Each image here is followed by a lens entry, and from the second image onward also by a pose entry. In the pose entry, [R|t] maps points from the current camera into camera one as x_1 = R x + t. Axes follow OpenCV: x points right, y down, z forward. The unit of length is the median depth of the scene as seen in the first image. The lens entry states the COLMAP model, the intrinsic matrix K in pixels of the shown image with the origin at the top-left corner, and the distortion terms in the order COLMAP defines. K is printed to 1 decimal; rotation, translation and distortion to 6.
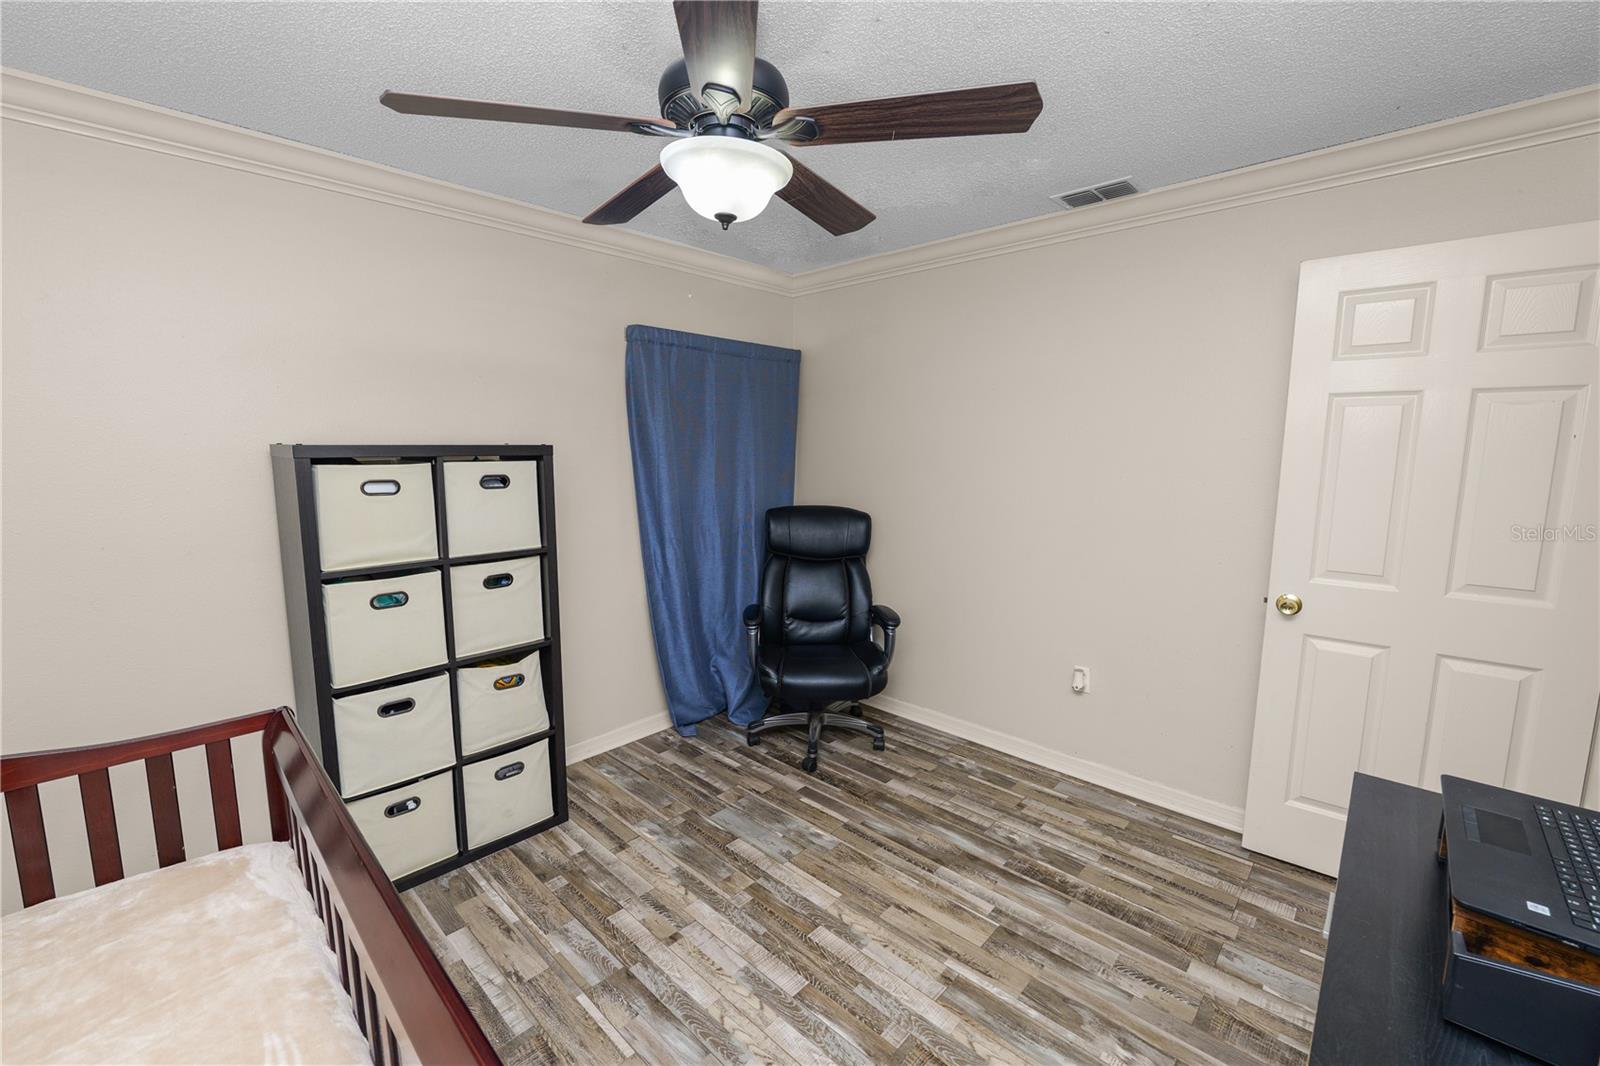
lens RADIAL K [[651.5, 0, 794.3], [0, 651.5, 536.0], [0, 0, 1]] dist [-0.013914, 0.001216]
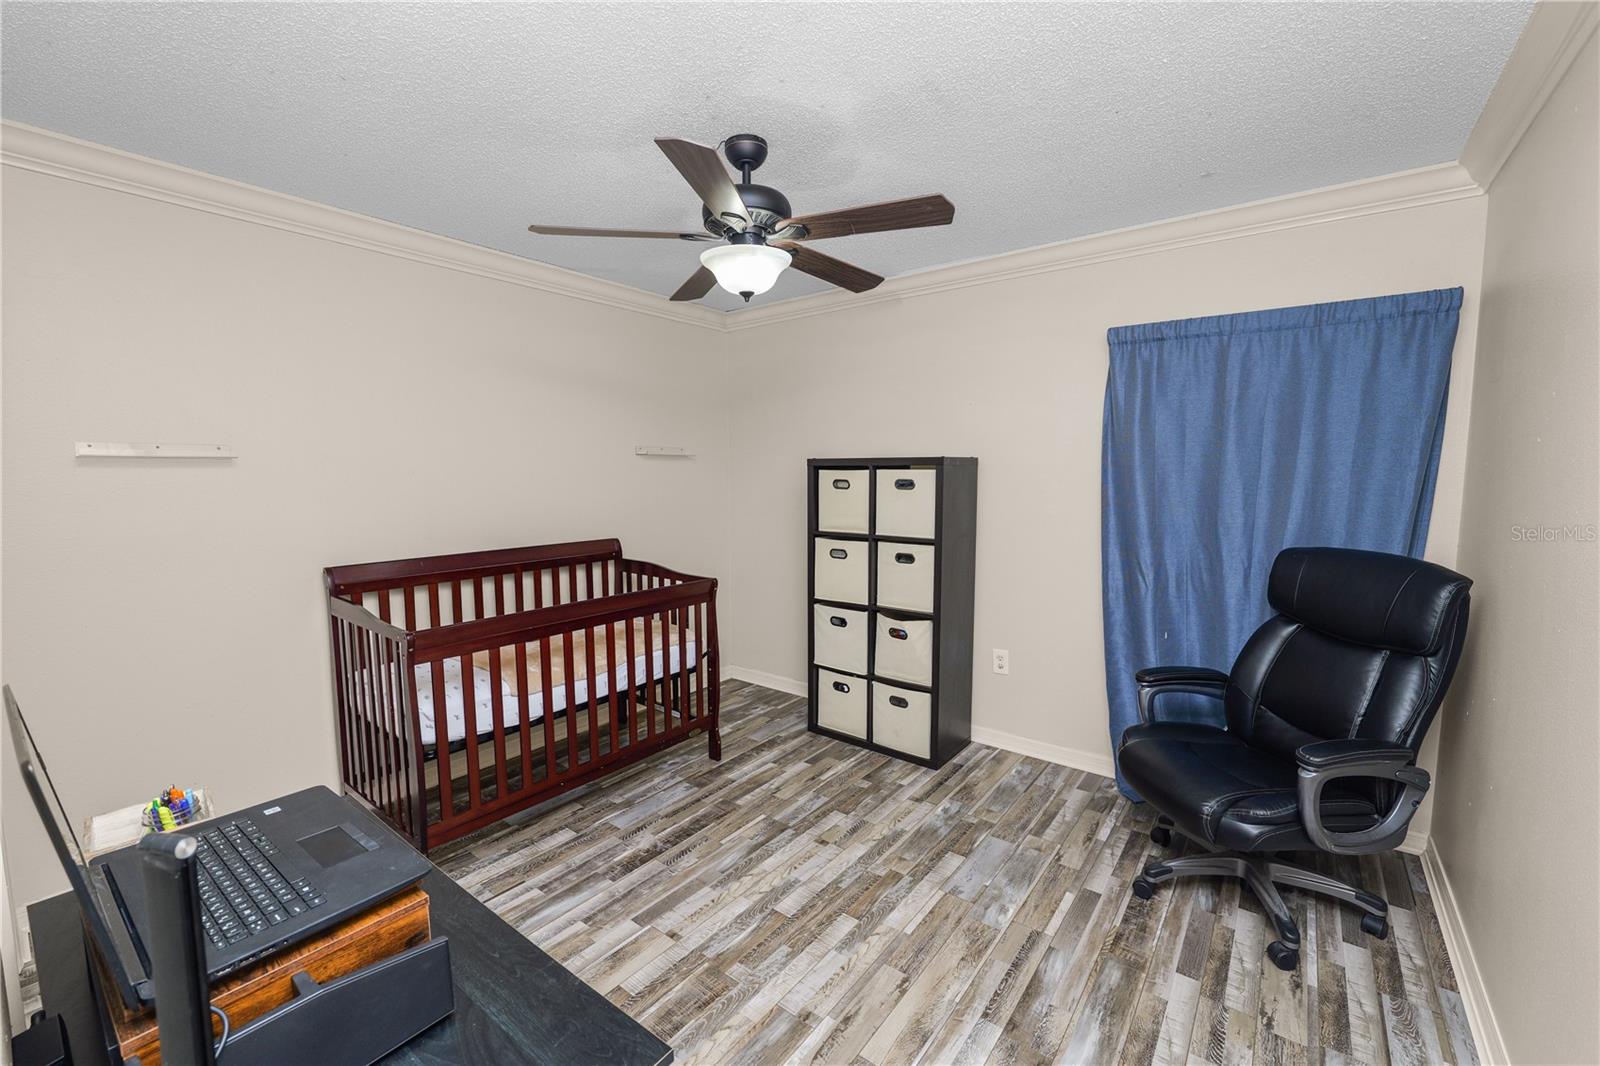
lens RADIAL K [[651.5, 0, 803.2], [0, 651.5, 548.3], [0, 0, 1]] dist [-0.013914, 0.001216]
pose [[0.100319, 0.112426, -0.988583, 0.888837], [-0.136530, 0.985752, 0.098249, -0.056675], [0.985543, 0.125115, 0.114239, 0.664252]]
